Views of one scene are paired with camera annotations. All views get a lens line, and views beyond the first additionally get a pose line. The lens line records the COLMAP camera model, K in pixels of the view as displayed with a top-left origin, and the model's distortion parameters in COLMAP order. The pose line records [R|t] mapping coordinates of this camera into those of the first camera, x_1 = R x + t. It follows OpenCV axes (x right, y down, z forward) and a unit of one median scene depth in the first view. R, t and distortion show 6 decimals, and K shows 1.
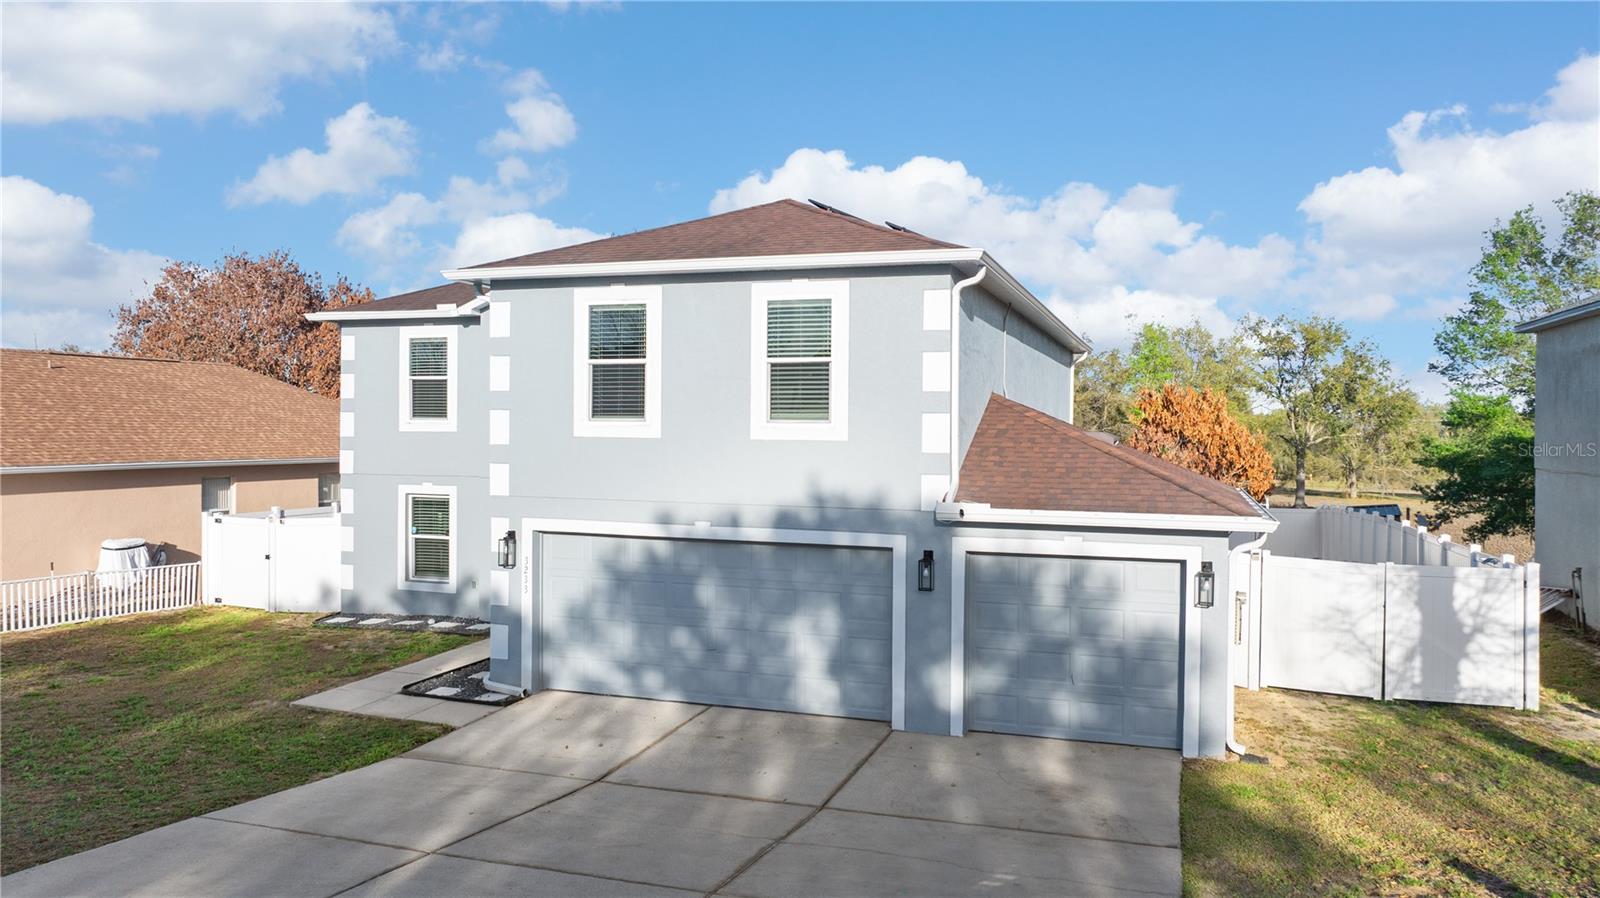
lens RADIAL K [[1138.8, 0, 811.8], [0, 1138.8, 445.3], [0, 0, 1]] dist [-0.042119, 0.025422]
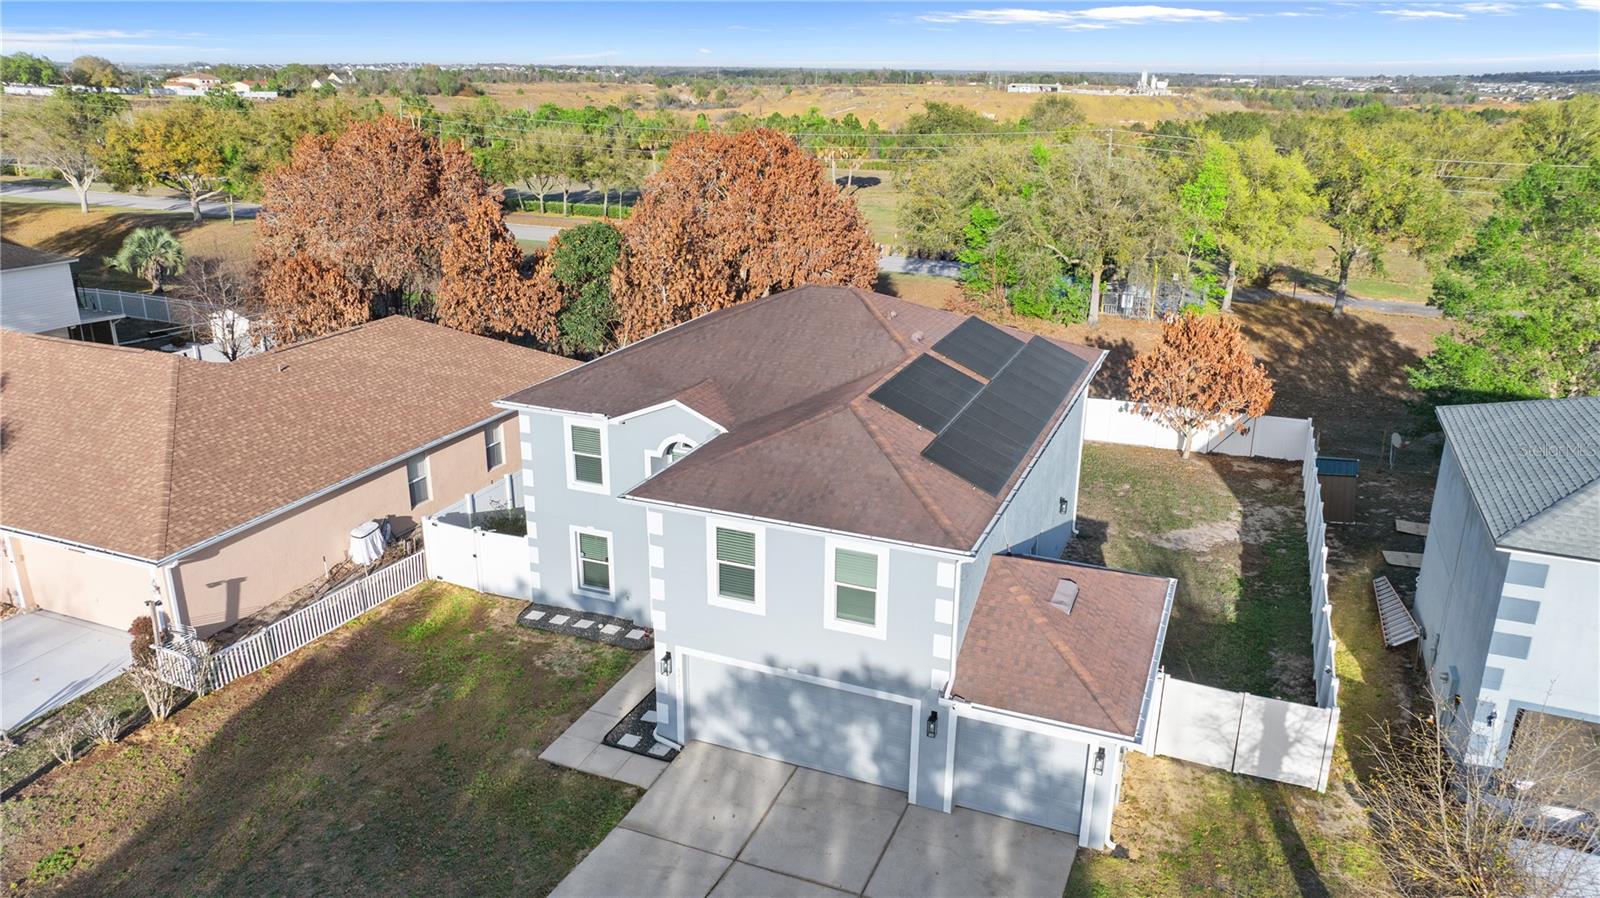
lens RADIAL K [[1138.8, 0, 814.8], [0, 1138.8, 453.1], [0, 0, 1]] dist [-0.042119, 0.025422]
pose [[0.997952, 0.024013, -0.059297, 0.017924], [-0.004635, 0.951585, 0.307349, -0.679050], [0.063807, -0.306445, 0.949747, -0.381789]]
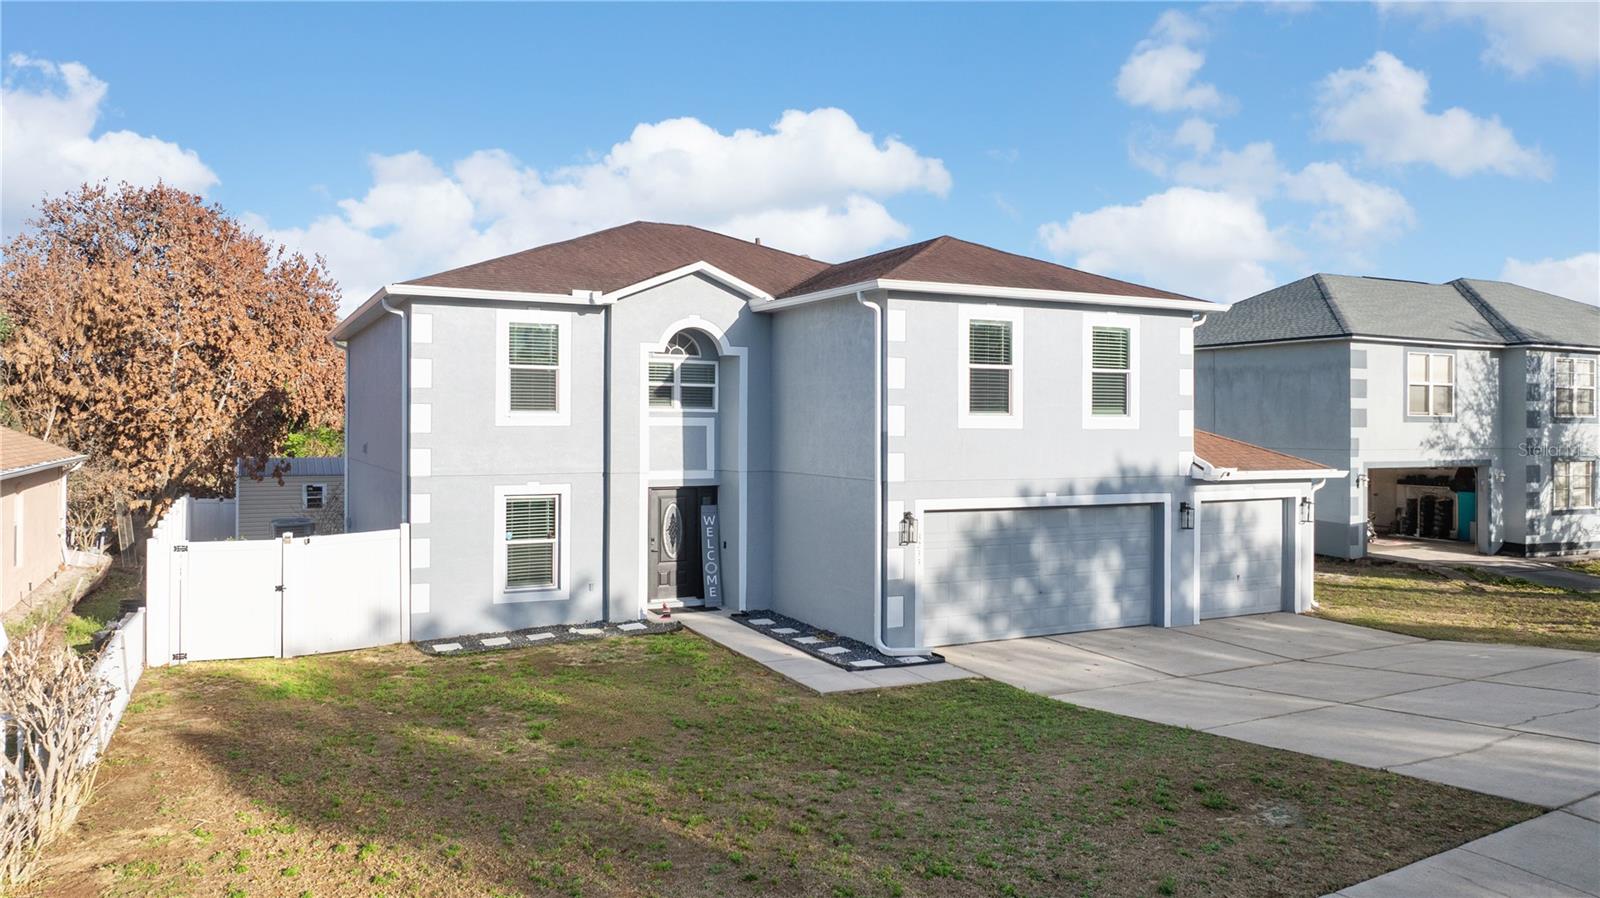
lens RADIAL K [[1138.8, 0, 817.2], [0, 1138.8, 420.5], [0, 0, 1]] dist [-0.042119, 0.025422]
pose [[0.693787, -0.003093, 0.720174, -1.191357], [0.014325, 0.999852, -0.009506, -0.006485], [-0.720038, 0.016912, 0.693729, 0.285971]]
